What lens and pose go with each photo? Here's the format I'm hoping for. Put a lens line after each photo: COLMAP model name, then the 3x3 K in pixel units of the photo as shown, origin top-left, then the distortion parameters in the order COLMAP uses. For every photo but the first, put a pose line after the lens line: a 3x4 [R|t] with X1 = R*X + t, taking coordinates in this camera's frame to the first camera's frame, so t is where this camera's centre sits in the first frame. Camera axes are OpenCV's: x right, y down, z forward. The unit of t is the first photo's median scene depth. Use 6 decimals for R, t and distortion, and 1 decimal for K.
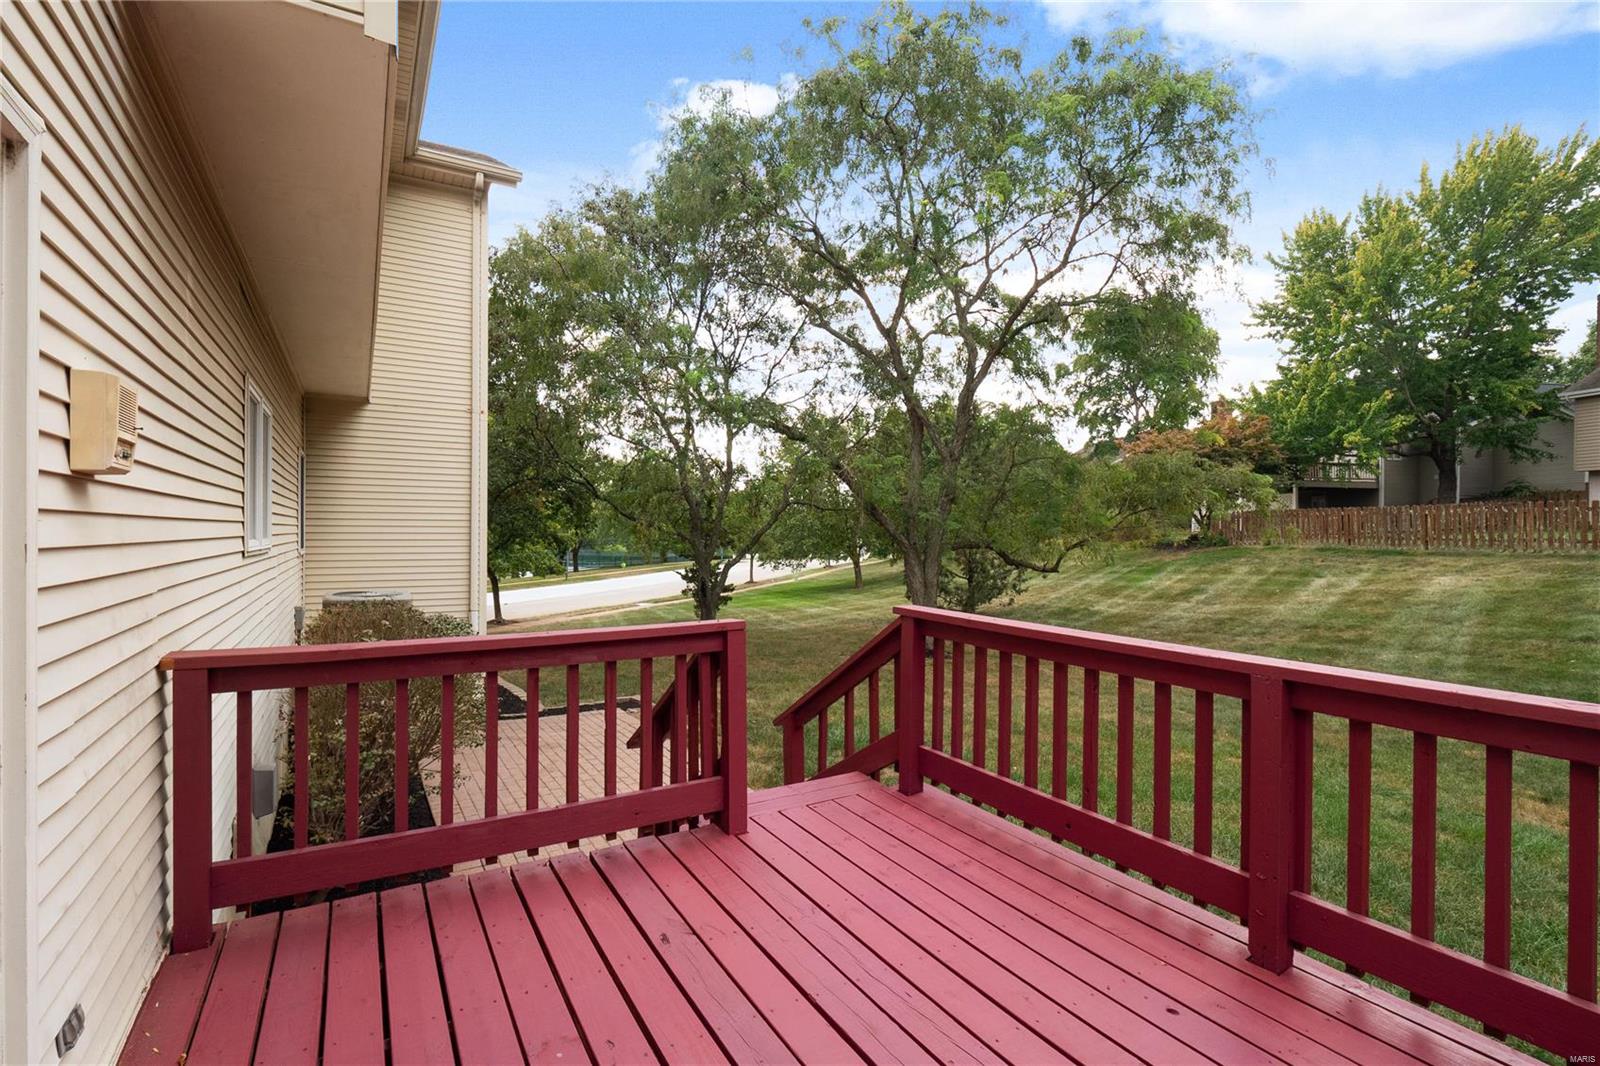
lens RADIAL K [[752.2, 0, 784.3], [0, 752.2, 533.8], [0, 0, 1]] dist [-0.026005, 0.002120]
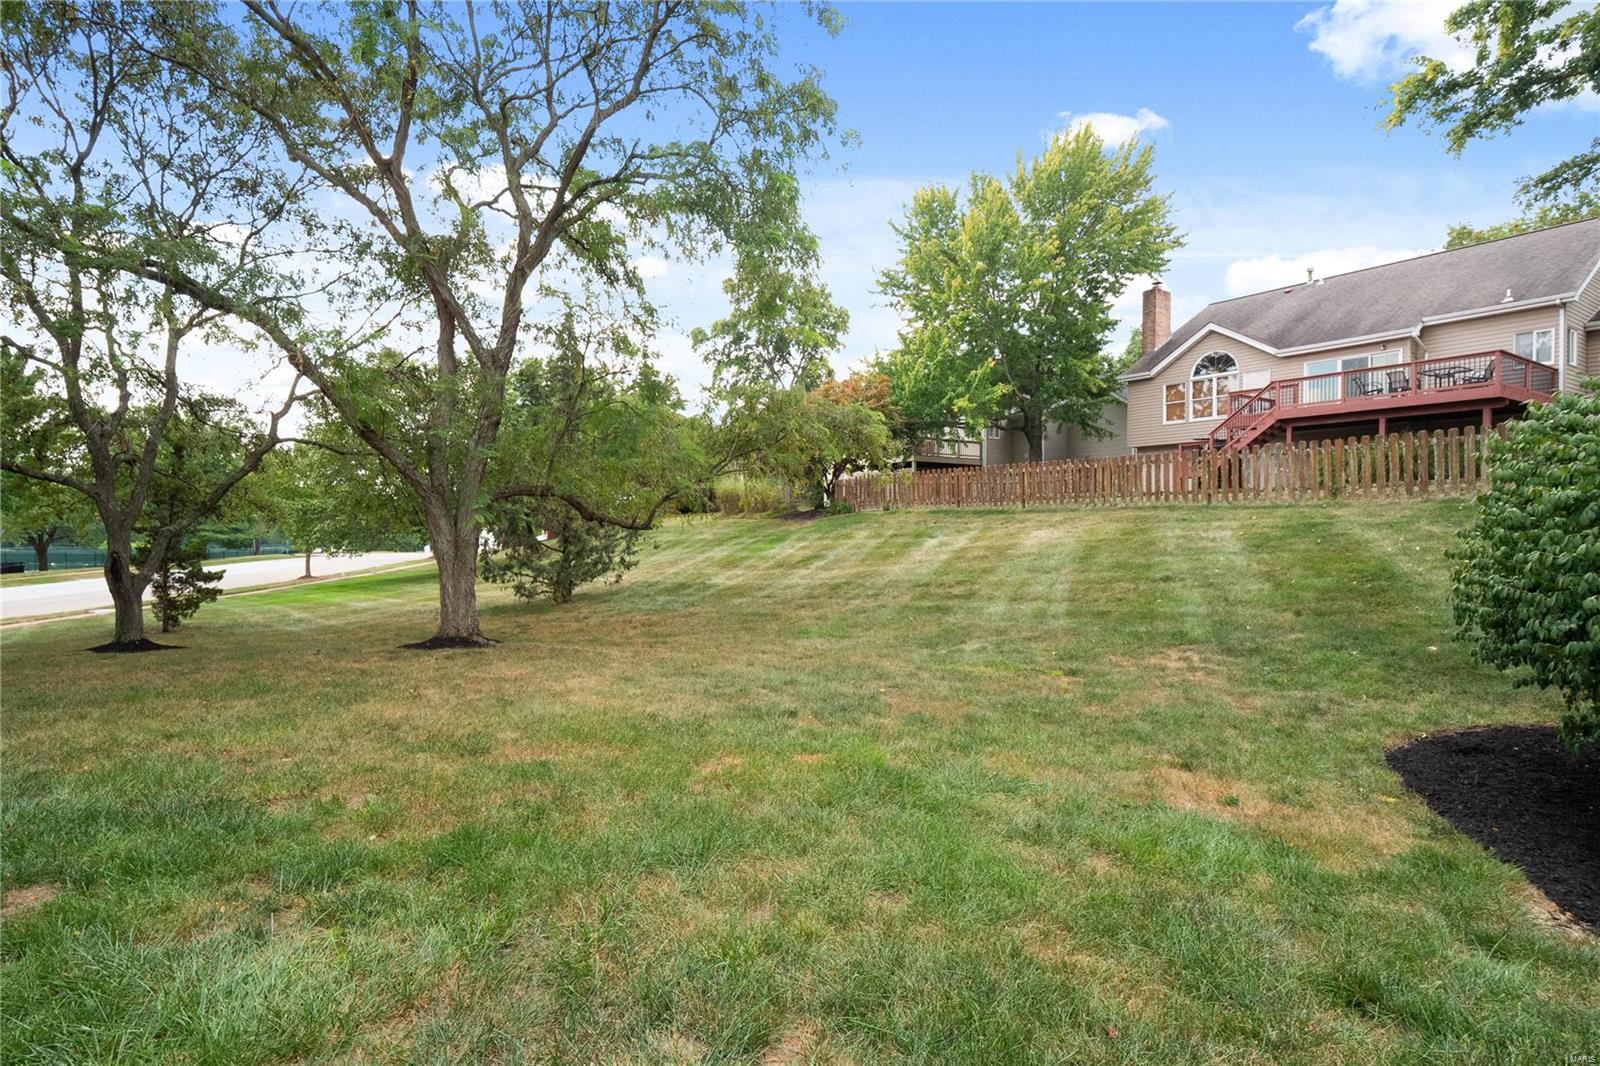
lens RADIAL K [[804.6, 0, 800.0], [0, 804.6, 533.0], [0, 0, 1]] dist [-0.005506, -0.000843]
pose [[0.897759, -0.007924, 0.440416, 0.104827], [0.004469, 0.999951, 0.008881, 0.037325], [-0.440464, -0.006005, 0.897750, 0.136923]]
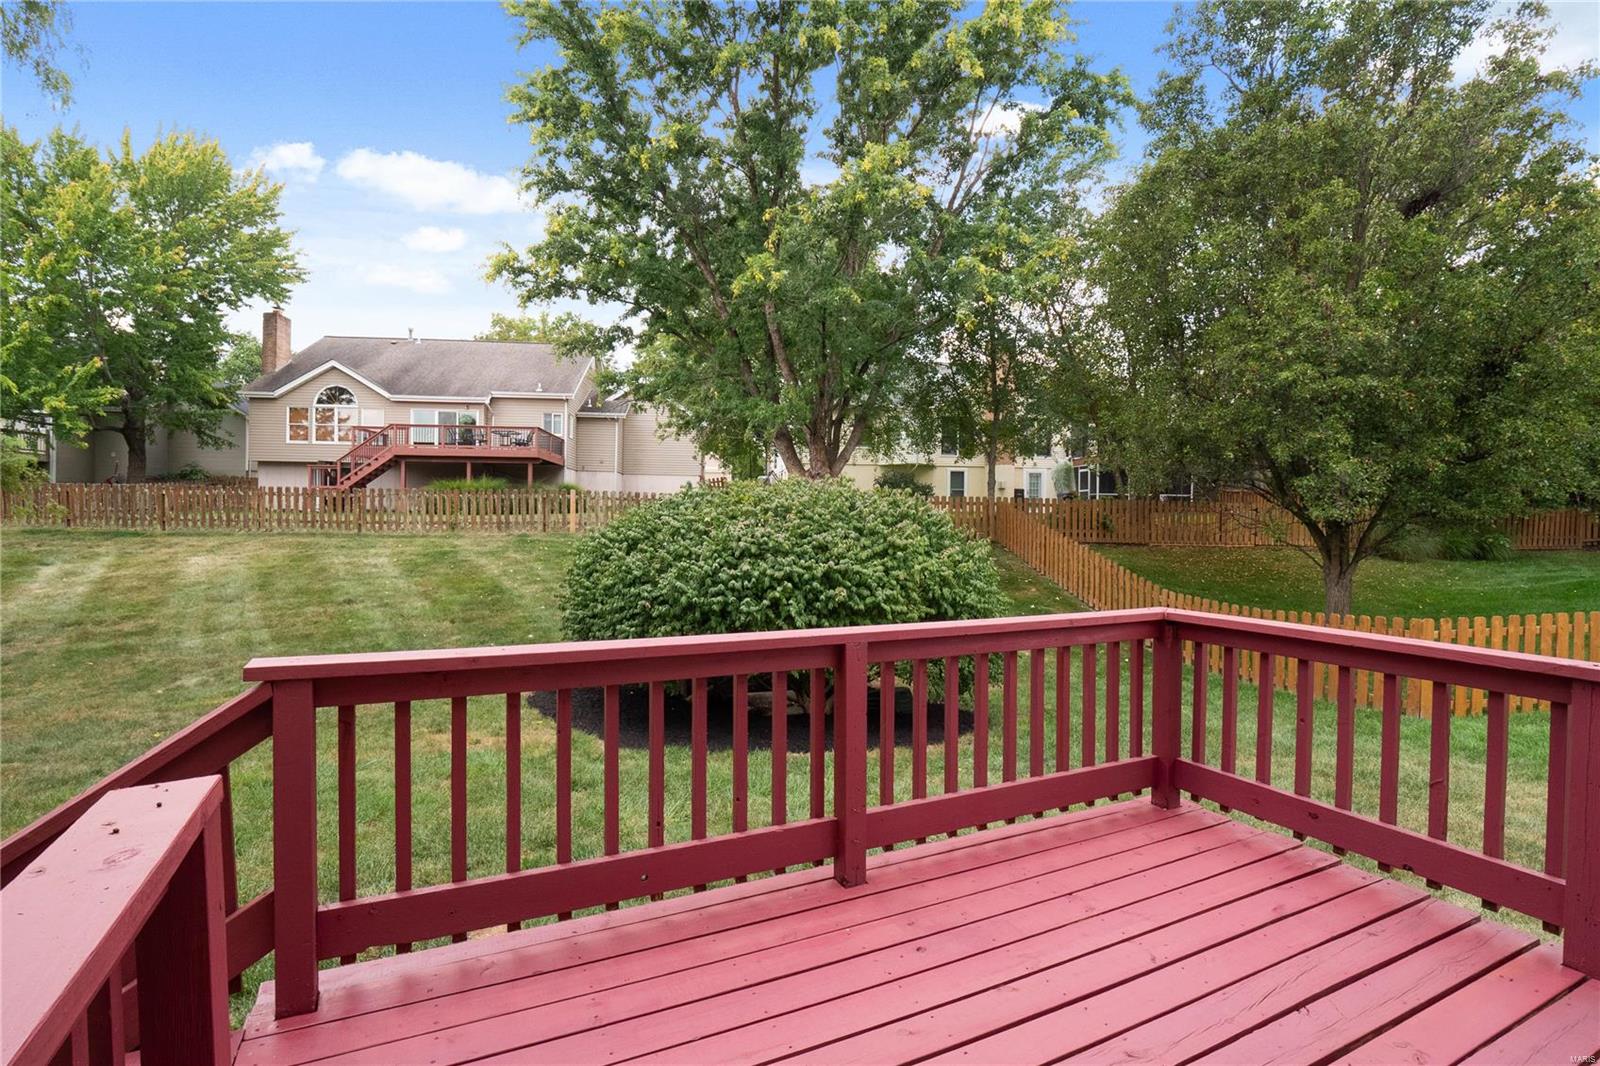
lens RADIAL K [[752.2, 0, 784.3], [0, 752.2, 533.8], [0, 0, 1]] dist [-0.026005, 0.002120]
pose [[0.051542, -0.021264, 0.998444, -0.056494], [-0.007559, 0.999736, 0.021681, -0.001013], [-0.998642, -0.008664, 0.051367, 0.106761]]
